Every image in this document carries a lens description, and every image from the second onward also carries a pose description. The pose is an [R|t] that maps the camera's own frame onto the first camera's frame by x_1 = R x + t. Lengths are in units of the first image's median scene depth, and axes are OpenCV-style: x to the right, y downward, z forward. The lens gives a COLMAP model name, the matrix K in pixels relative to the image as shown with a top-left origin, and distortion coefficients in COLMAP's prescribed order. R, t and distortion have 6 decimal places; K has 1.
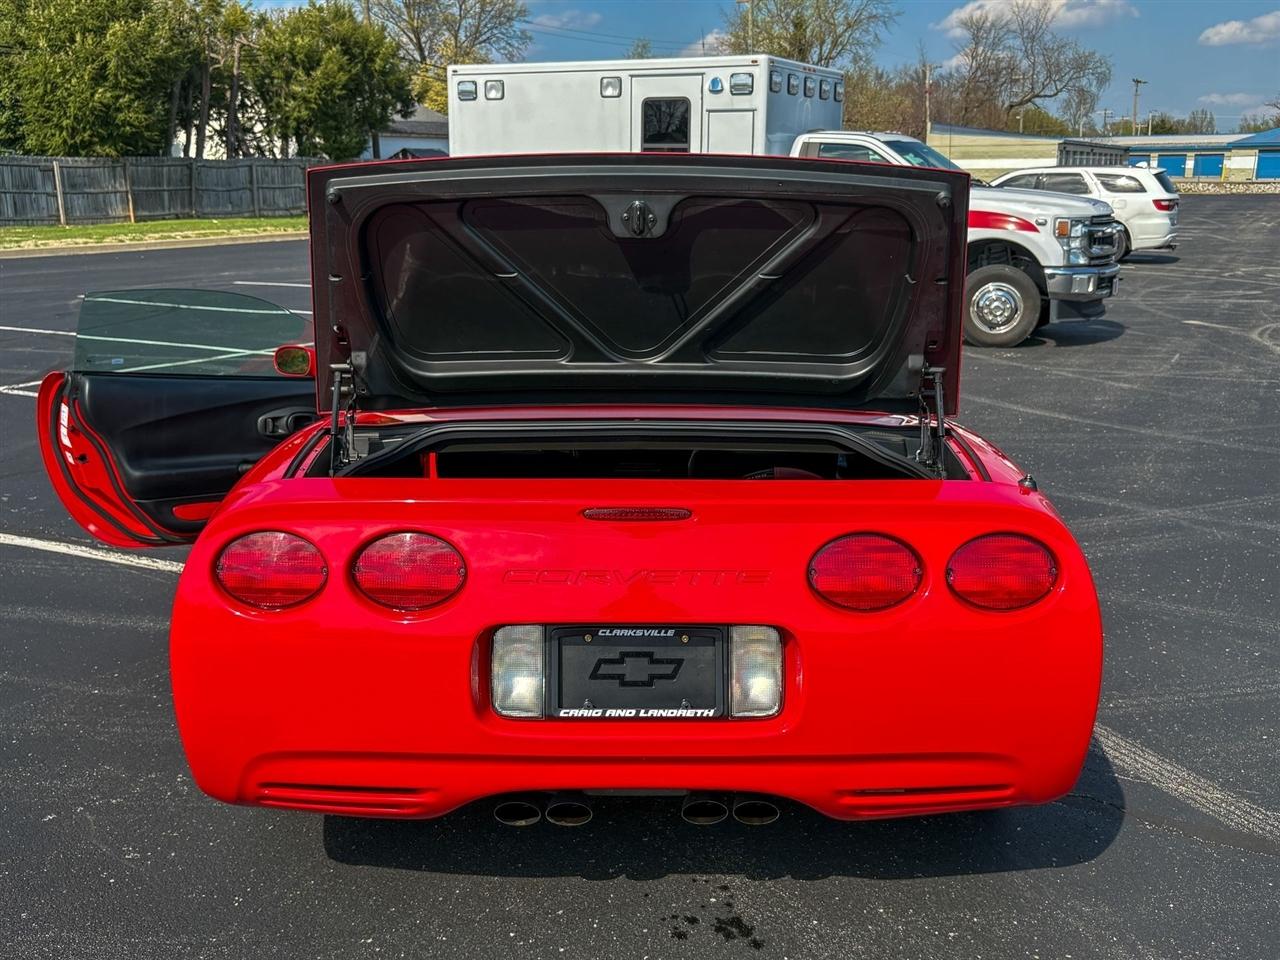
lens RADIAL K [[1325.3, 0, 633.6], [0, 1325.3, 476.6], [0, 0, 1]] dist [0.006680, 0.020555]
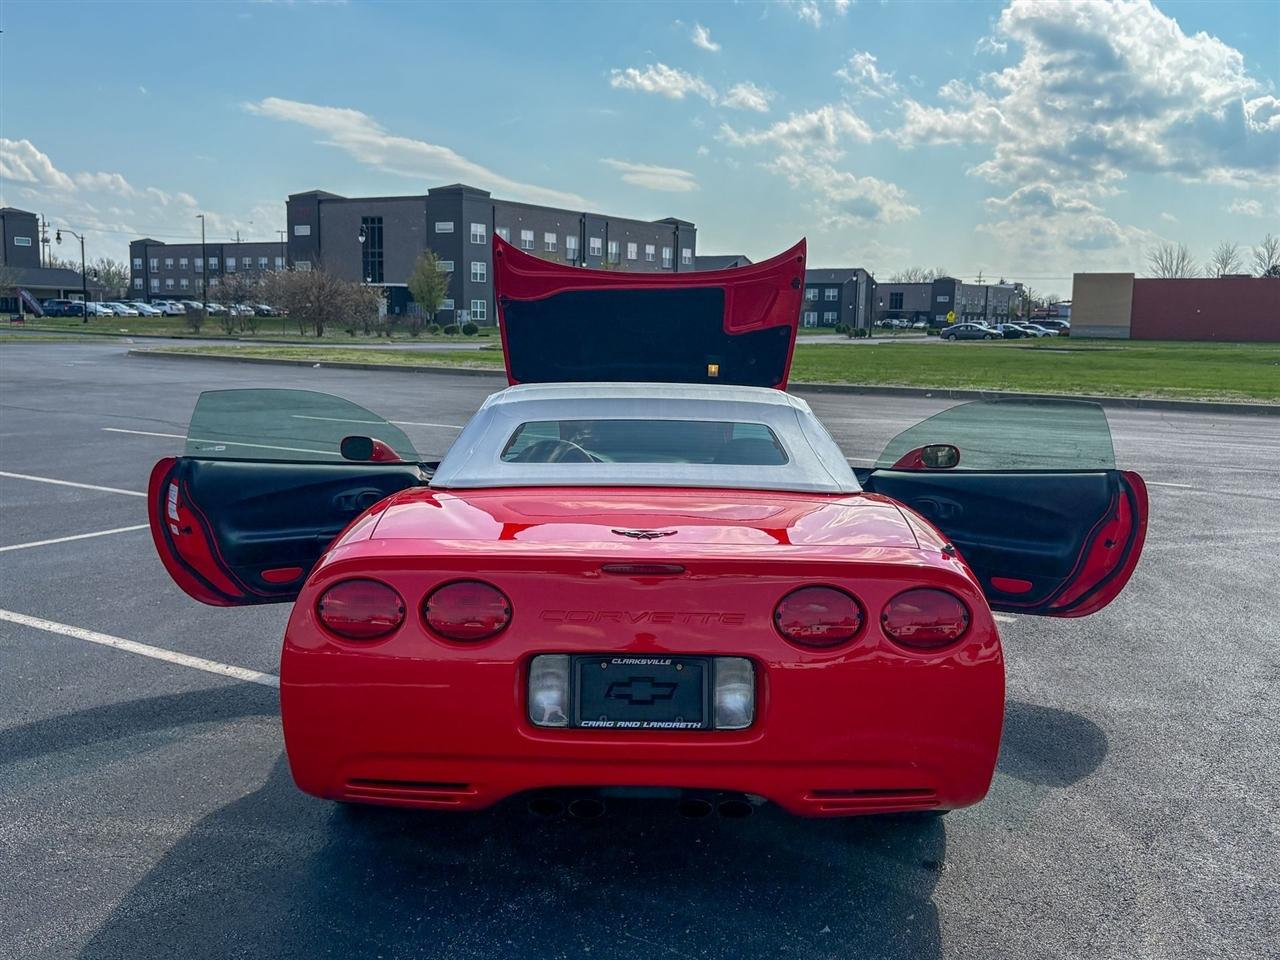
lens RADIAL K [[1325.3, 0, 633.6], [0, 1325.3, 476.6], [0, 0, 1]] dist [0.006680, 0.020555]
pose [[0.999913, 0.011352, -0.006658, 0.000189], [-0.011831, 0.996963, -0.076970, 0.007121], [0.005764, 0.077042, 0.997011, -0.056671]]
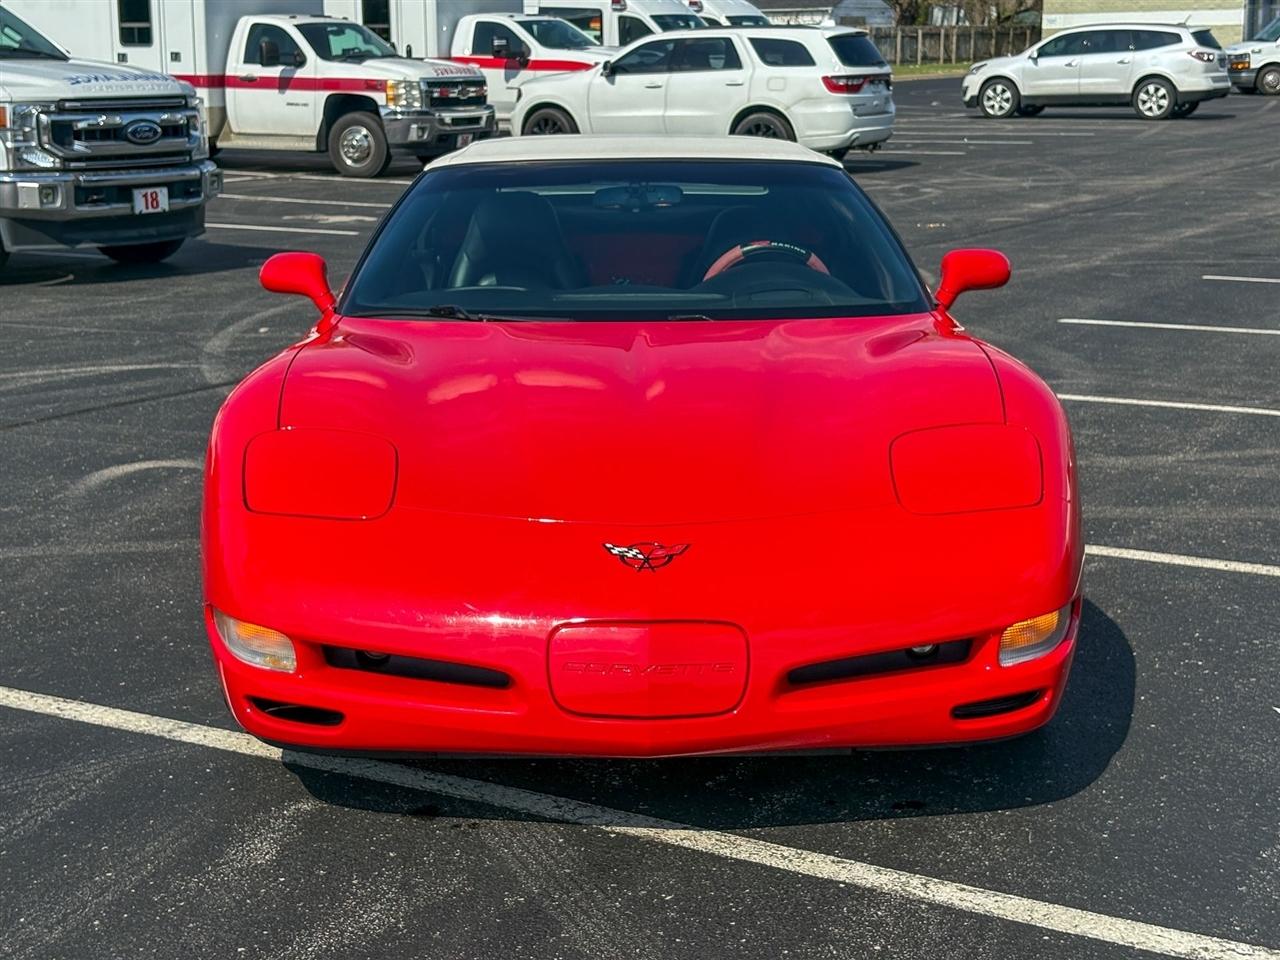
lens RADIAL K [[2058.5, 0, 645.5], [0, 2058.5, 460.3], [0, 0, 1]] dist [0.222726, -0.869510]
pose [[0.998201, 0.004693, -0.059780, 0.697458], [-0.006181, 0.999675, -0.024740, 0.019300], [0.059644, 0.025065, 0.997905, -0.075394]]
